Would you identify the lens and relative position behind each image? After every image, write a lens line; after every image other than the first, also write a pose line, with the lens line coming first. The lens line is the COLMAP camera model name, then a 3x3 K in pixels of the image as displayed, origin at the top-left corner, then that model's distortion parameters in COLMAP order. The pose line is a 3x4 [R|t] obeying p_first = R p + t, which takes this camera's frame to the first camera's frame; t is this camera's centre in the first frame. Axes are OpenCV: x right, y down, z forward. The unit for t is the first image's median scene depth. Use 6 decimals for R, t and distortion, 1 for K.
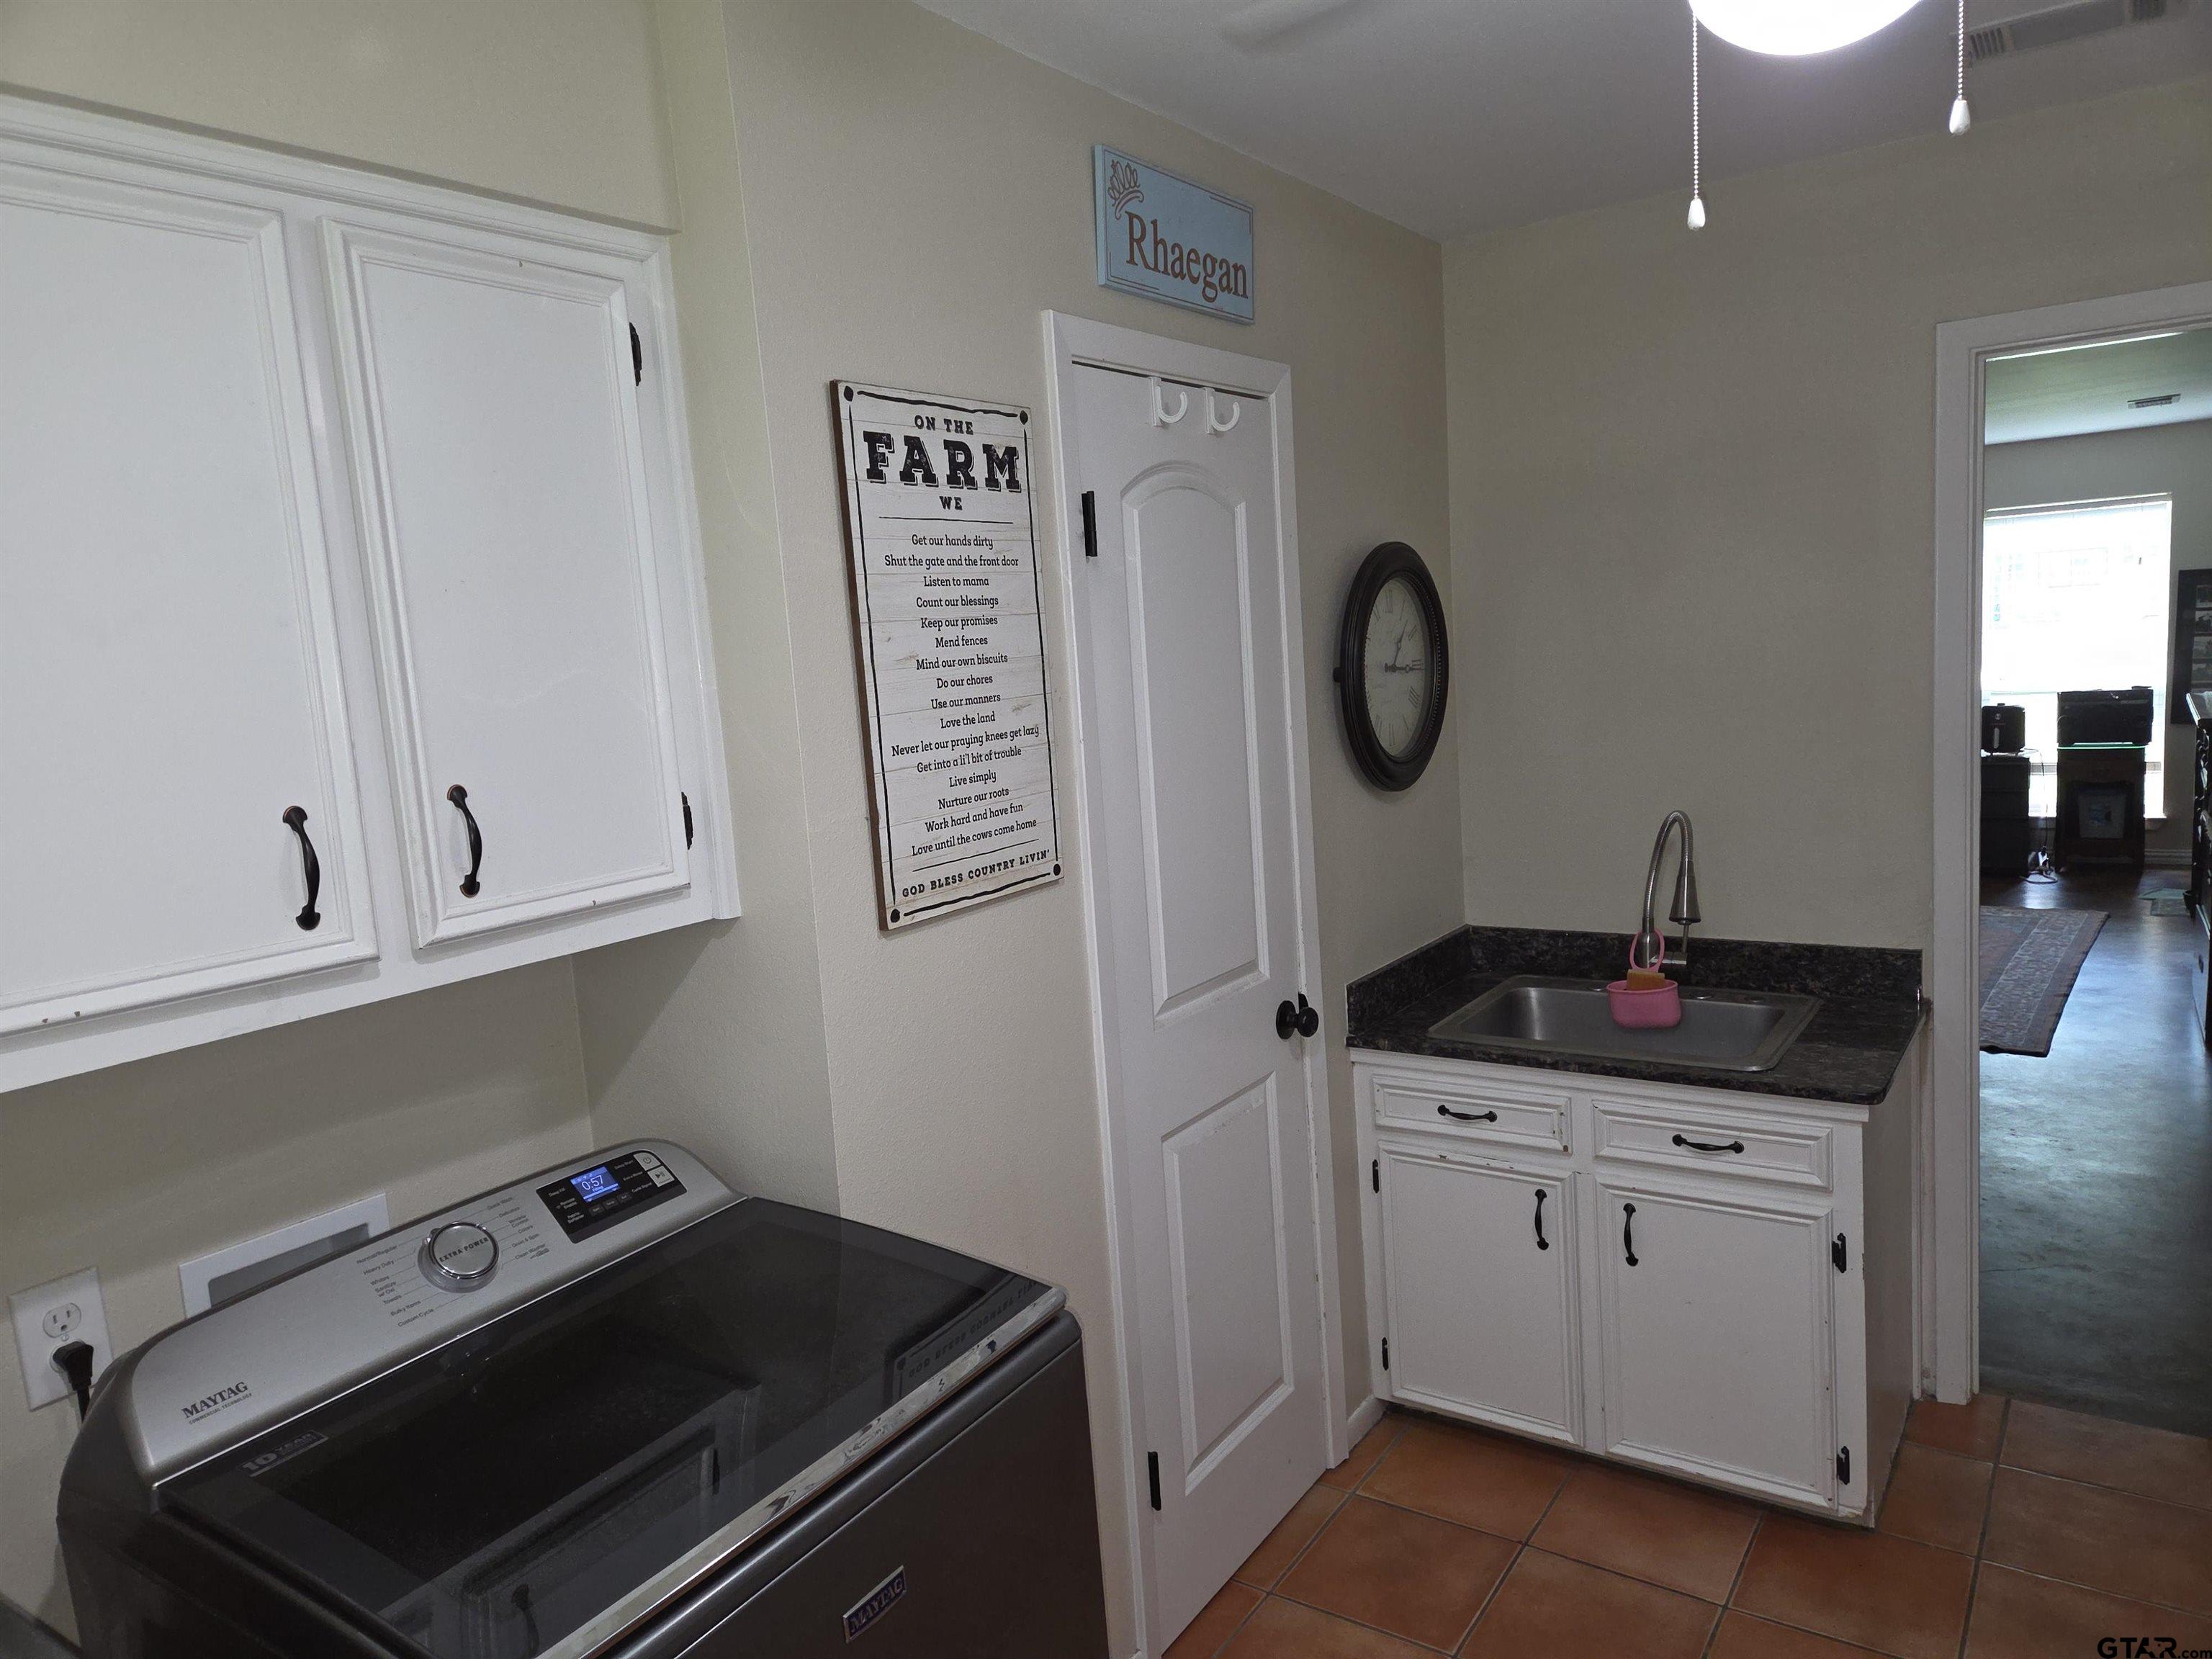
lens RADIAL K [[1451.3, 0, 1106.0], [0, 1451.3, 828.8], [0, 0, 1]] dist [0.005274, -0.017701]
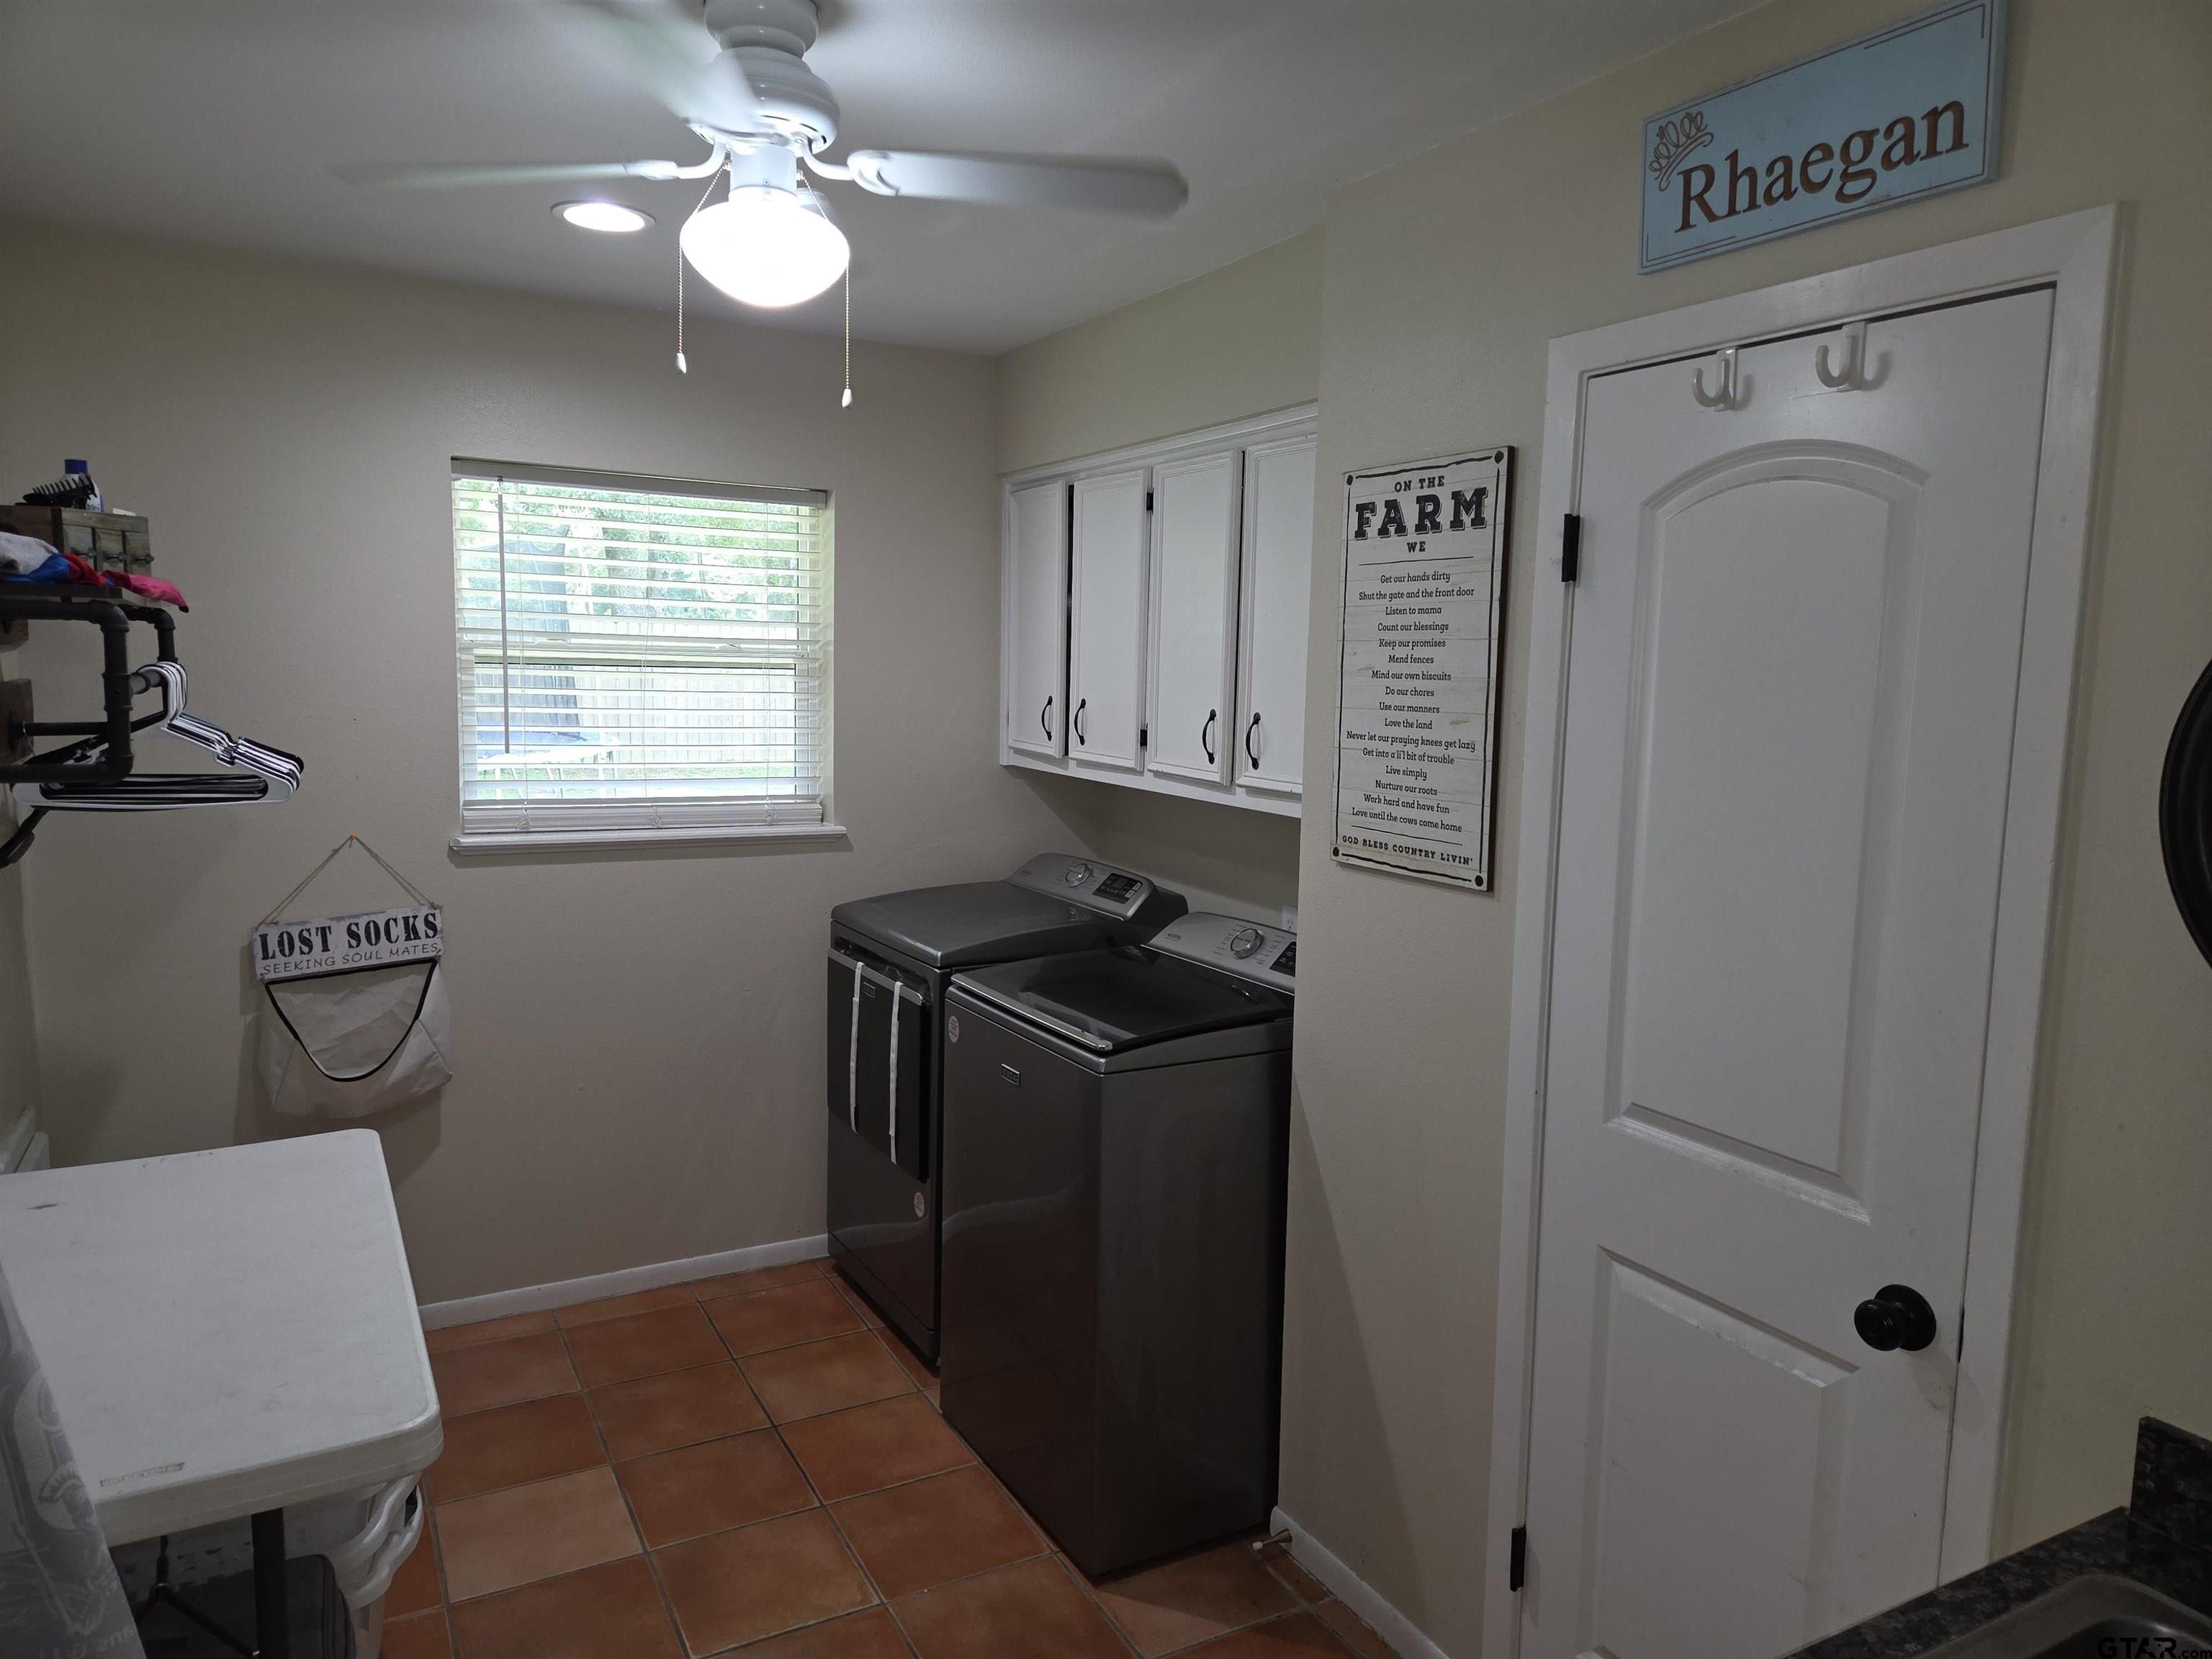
lens RADIAL K [[1451.3, 0, 1102.7], [0, 1451.3, 826.5], [0, 0, 1]] dist [0.005274, -0.017701]
pose [[-0.442629, 0.149844, -0.884096, 1.107360], [-0.120665, 0.967019, 0.224310, -0.233414], [0.888549, 0.205965, -0.409950, 1.285302]]
